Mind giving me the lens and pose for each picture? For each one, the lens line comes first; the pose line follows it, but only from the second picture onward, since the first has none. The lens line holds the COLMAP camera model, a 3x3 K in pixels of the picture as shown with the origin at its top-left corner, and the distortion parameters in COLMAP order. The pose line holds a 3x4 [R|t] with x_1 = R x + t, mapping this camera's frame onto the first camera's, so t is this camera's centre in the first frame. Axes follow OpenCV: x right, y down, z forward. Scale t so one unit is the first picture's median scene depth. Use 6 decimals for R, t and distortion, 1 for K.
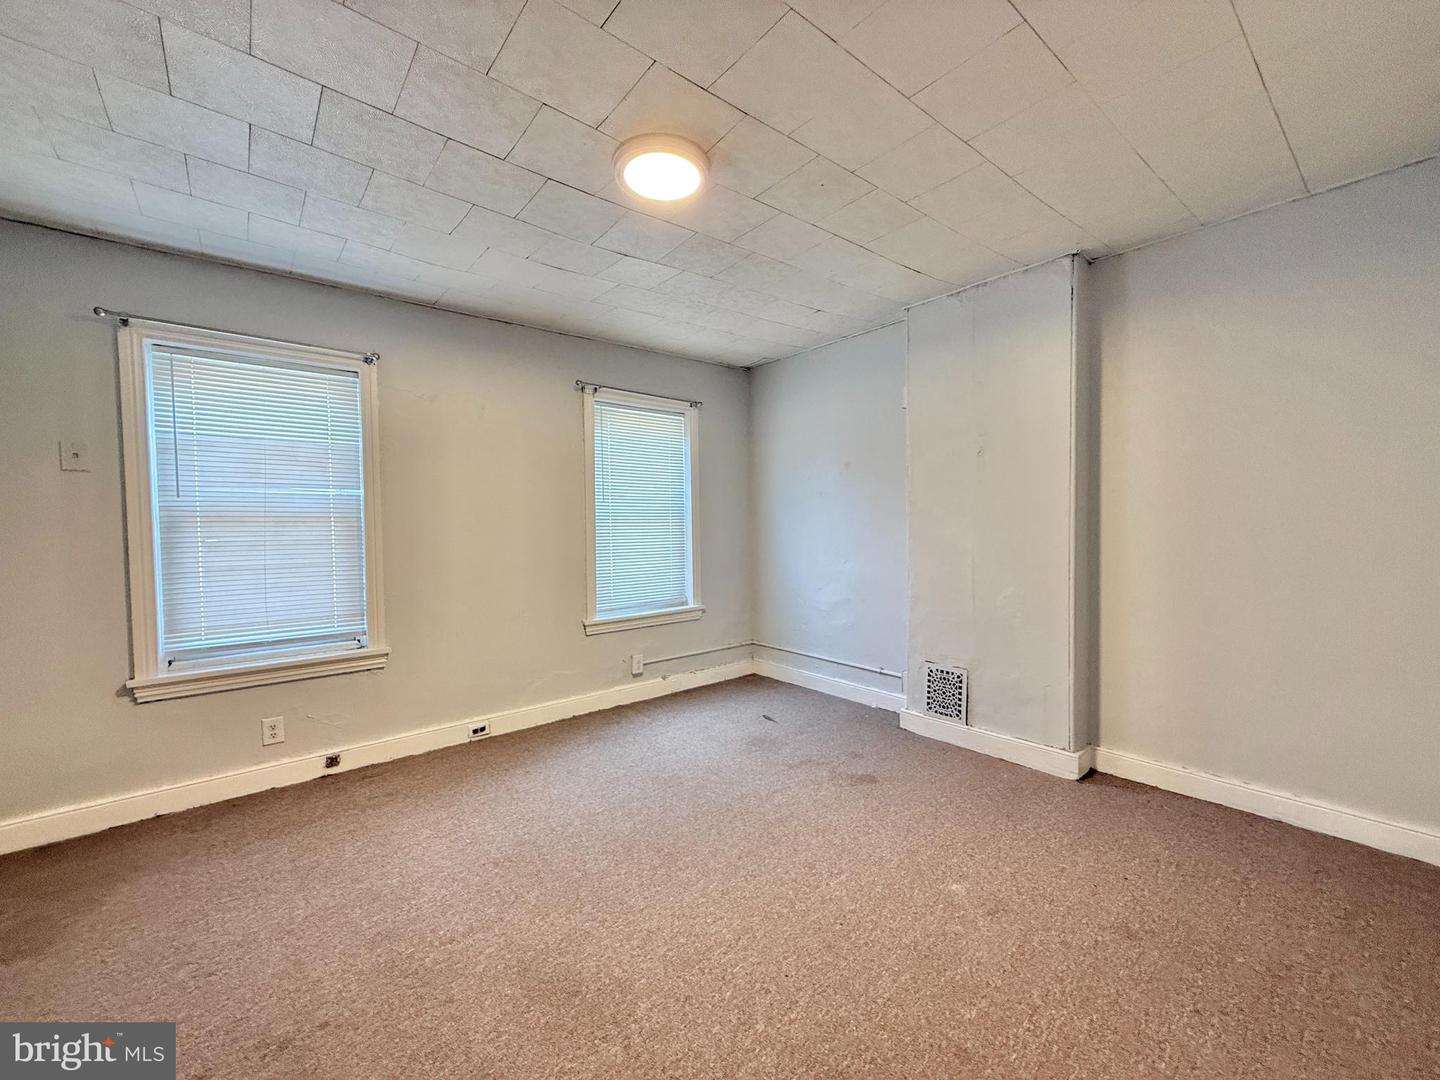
lens RADIAL K [[604.3, 0, 720.6], [0, 604.3, 542.2], [0, 0, 1]] dist [-0.001282, 0.000145]
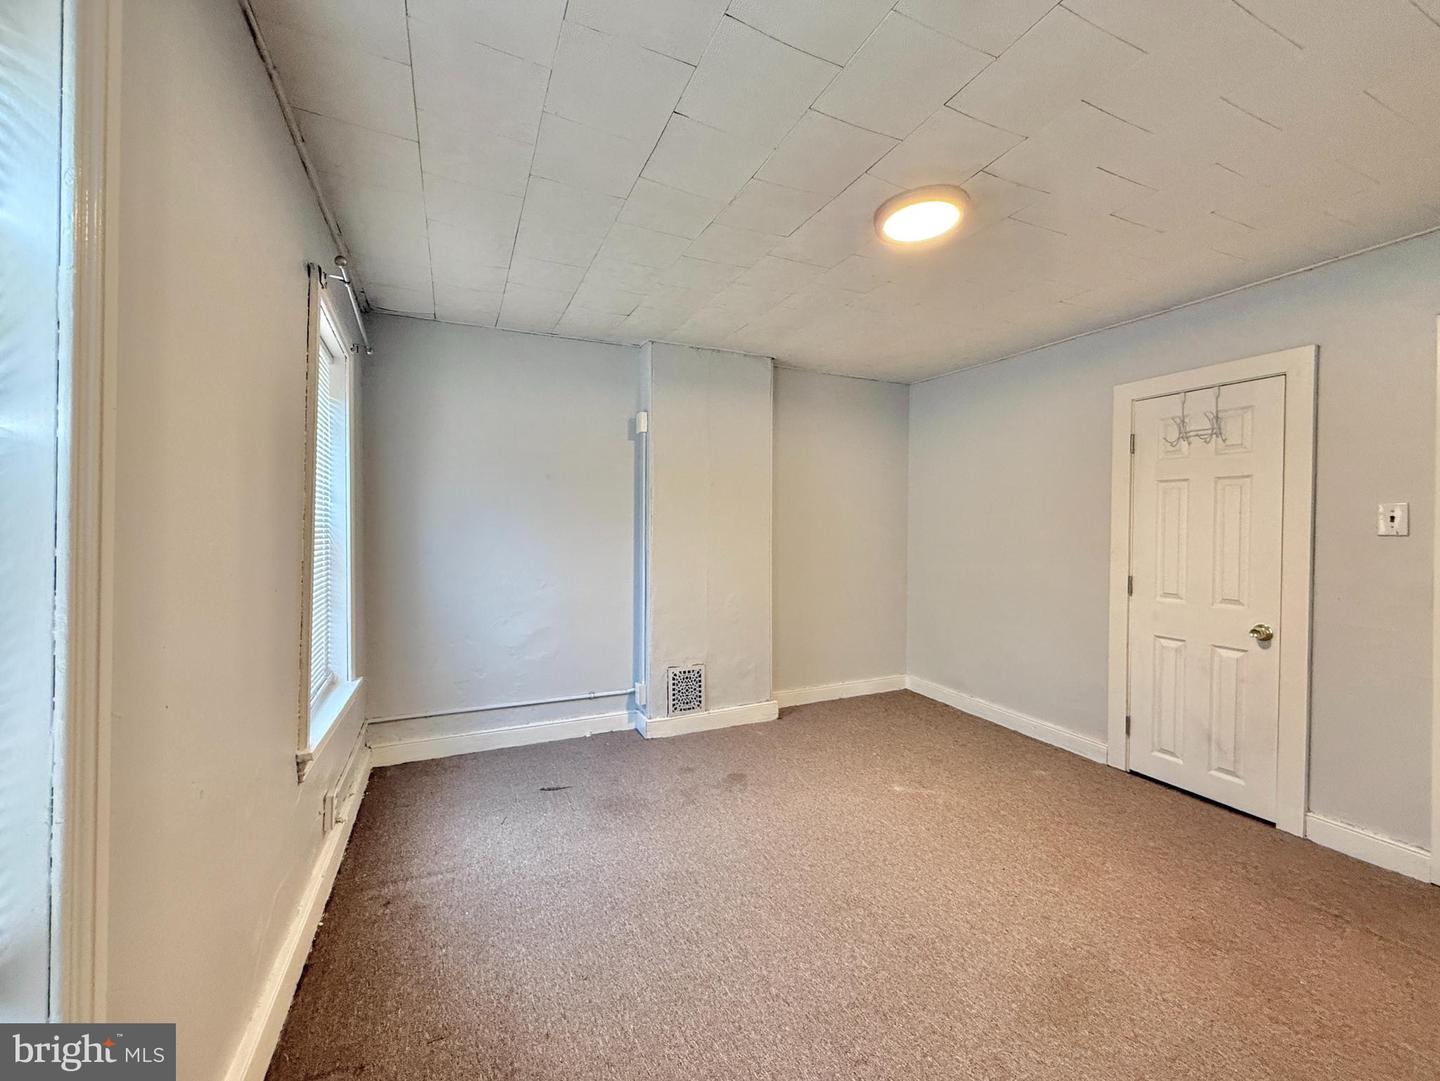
lens RADIAL K [[604.3, 0, 720.6], [0, 604.3, 542.7], [0, 0, 1]] dist [-0.001282, 0.000145]
pose [[0.235074, -0.014376, 0.971871, -0.716990], [0.031895, 0.999466, 0.007069, -0.034710], [-0.971454, 0.029336, 0.235407, 0.662966]]
